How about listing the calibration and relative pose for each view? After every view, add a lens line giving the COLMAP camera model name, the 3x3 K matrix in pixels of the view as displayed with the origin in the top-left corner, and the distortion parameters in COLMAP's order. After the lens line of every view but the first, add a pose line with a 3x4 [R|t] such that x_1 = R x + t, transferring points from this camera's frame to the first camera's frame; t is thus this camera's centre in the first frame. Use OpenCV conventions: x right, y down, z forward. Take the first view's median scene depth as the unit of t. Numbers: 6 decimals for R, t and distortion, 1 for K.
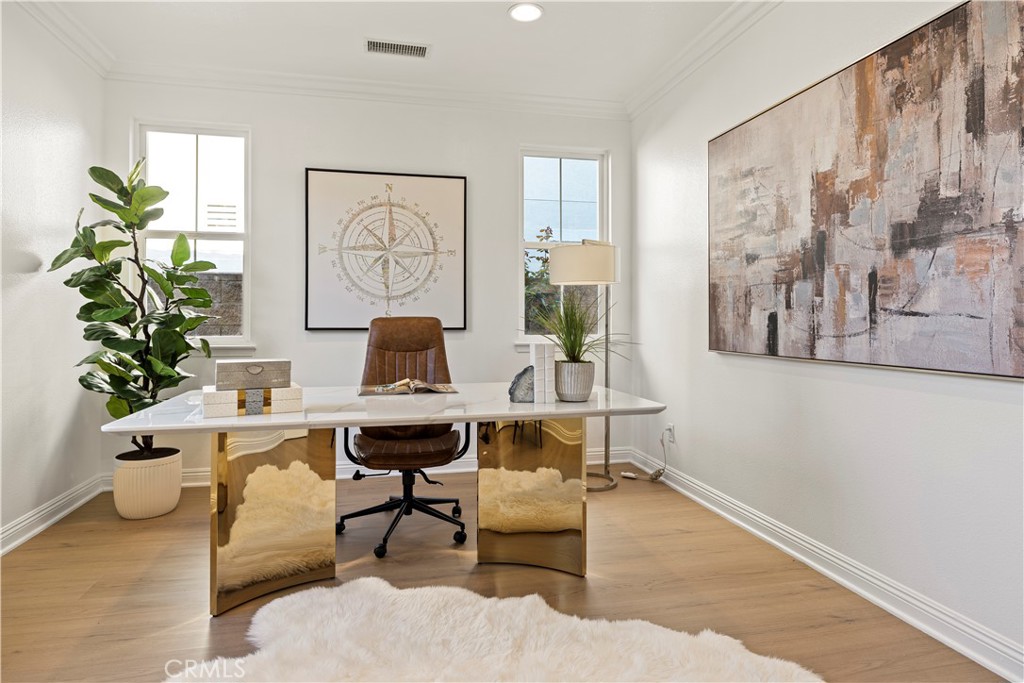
lens RADIAL K [[569.1, 0, 501.2], [0, 569.1, 321.0], [0, 0, 1]] dist [-0.003264, 0.001893]
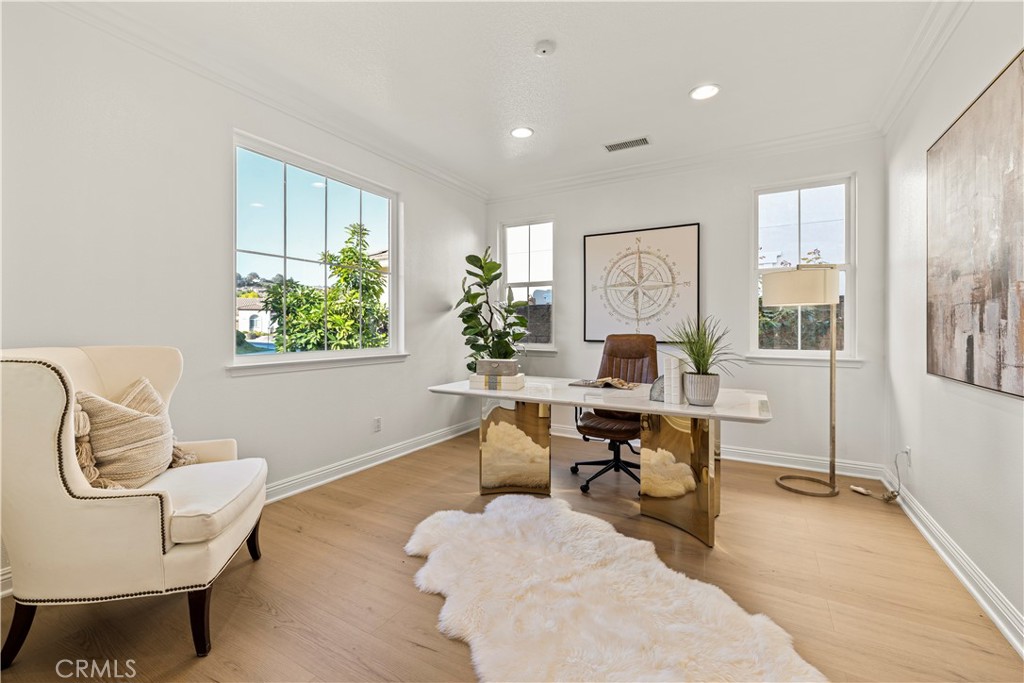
lens RADIAL K [[429.1, 0, 509.7], [0, 429.1, 332.2], [0, 0, 1]] dist [0.000701, -0.000354]
pose [[0.739658, 0.007455, -0.672941, 0.359532], [-0.003563, 0.999968, 0.007162, -0.020314], [0.672973, -0.002899, 0.739661, 0.009885]]
